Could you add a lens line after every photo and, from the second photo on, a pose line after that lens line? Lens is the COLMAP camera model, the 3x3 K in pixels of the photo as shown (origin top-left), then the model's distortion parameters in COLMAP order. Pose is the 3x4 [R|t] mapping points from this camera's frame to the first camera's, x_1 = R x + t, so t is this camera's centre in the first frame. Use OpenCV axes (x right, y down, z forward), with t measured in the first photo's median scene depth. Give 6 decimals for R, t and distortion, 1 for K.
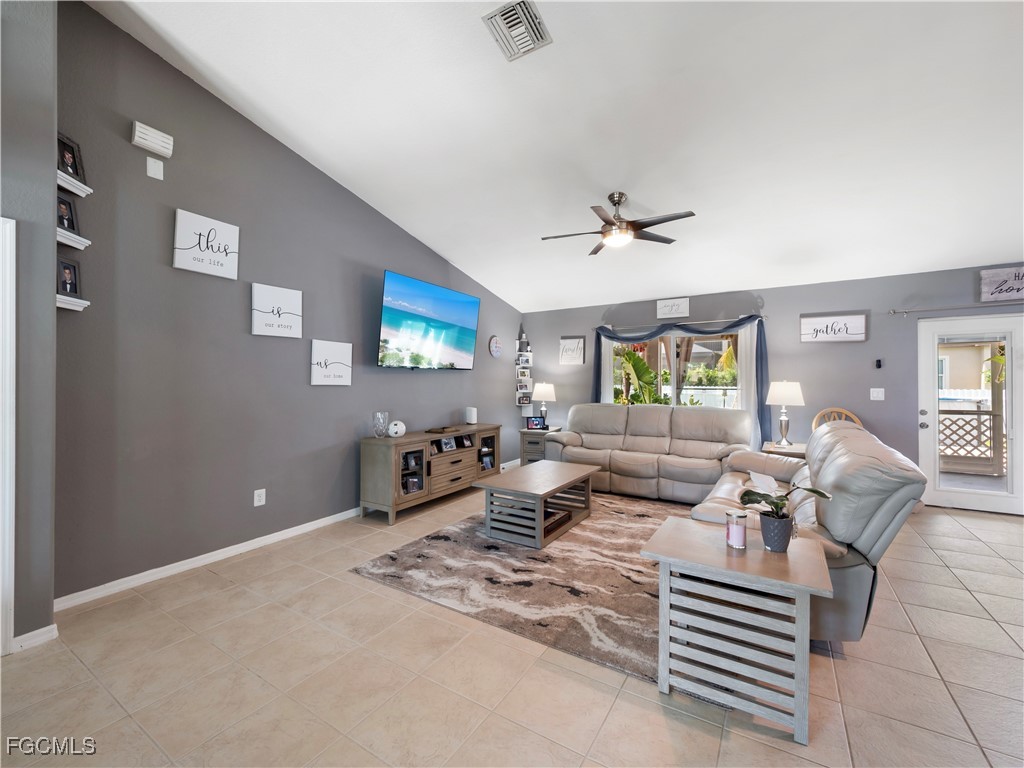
lens RADIAL K [[428.9, 0, 503.8], [0, 428.9, 376.7], [0, 0, 1]] dist [0.001601, -0.008550]
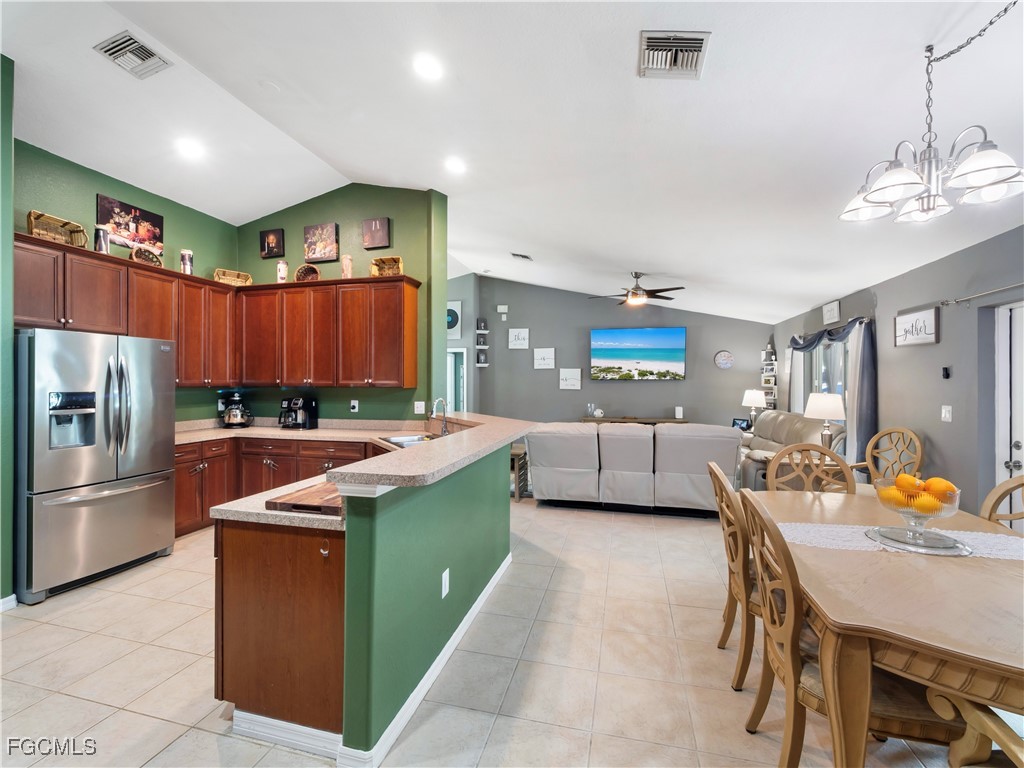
lens RADIAL K [[446.7, 0, 505.8], [0, 446.7, 380.0], [0, 0, 1]] dist [0.014503, -0.014498]
pose [[0.297298, -0.002951, -0.954780, 1.500955], [0.010660, 0.999943, 0.000229, -0.028362], [0.954725, -0.010246, 0.297312, 0.040420]]
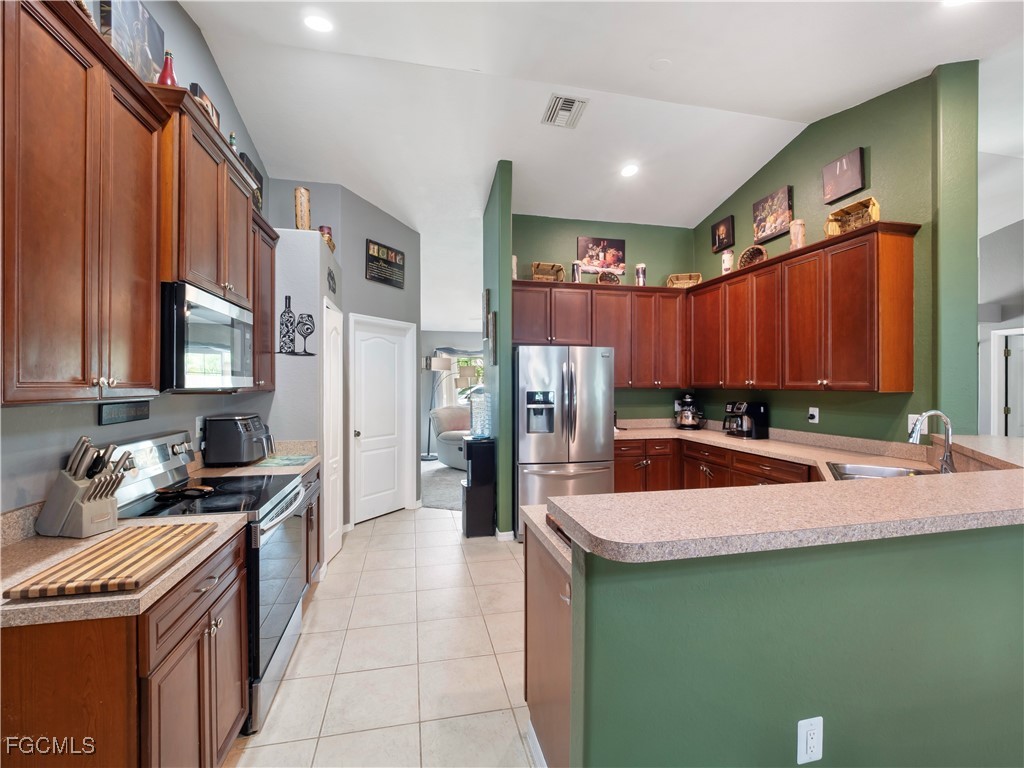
lens RADIAL K [[438.6, 0, 507.6], [0, 438.6, 384.9], [0, 0, 1]] dist [0.020833, -0.018229]
pose [[-0.708835, 0.003922, -0.705363, 1.321452], [0.011112, 0.999923, -0.005607, -0.026140], [0.705286, -0.011812, -0.708824, 0.203039]]
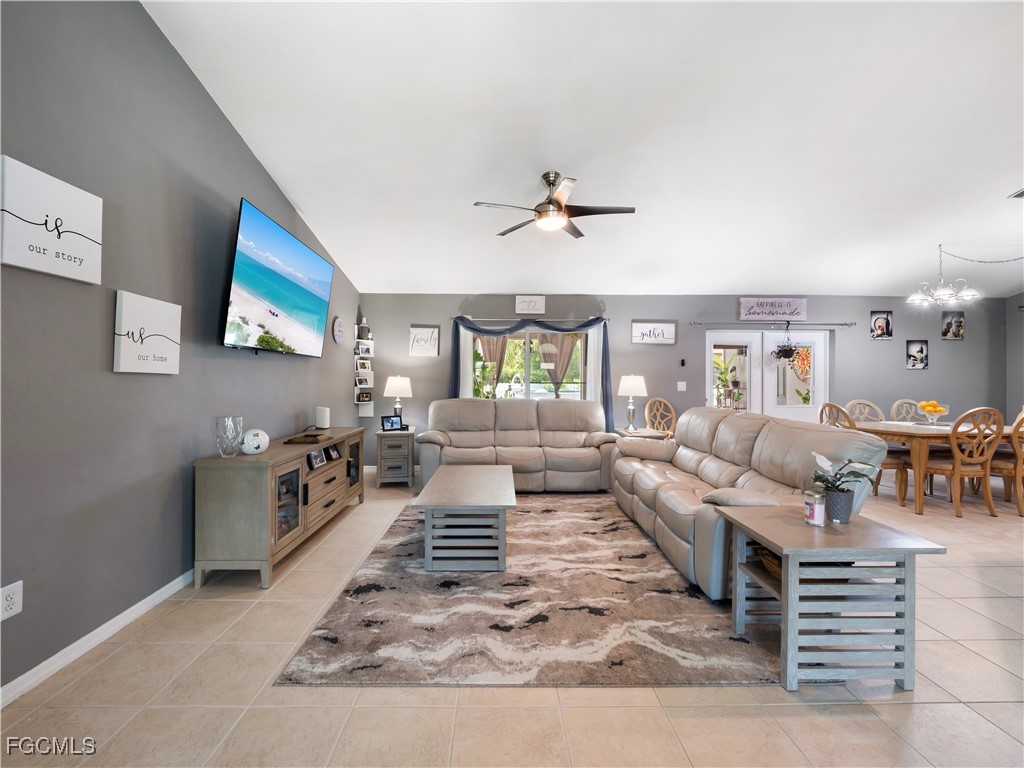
lens RADIAL K [[428.9, 0, 503.8], [0, 428.9, 376.7], [0, 0, 1]] dist [0.001601, -0.008550]
pose [[0.835650, 0.008354, 0.549199, -0.297328], [-0.011469, 0.999932, 0.002241, 0.016062], [-0.549143, -0.008171, 0.835688, 0.237760]]
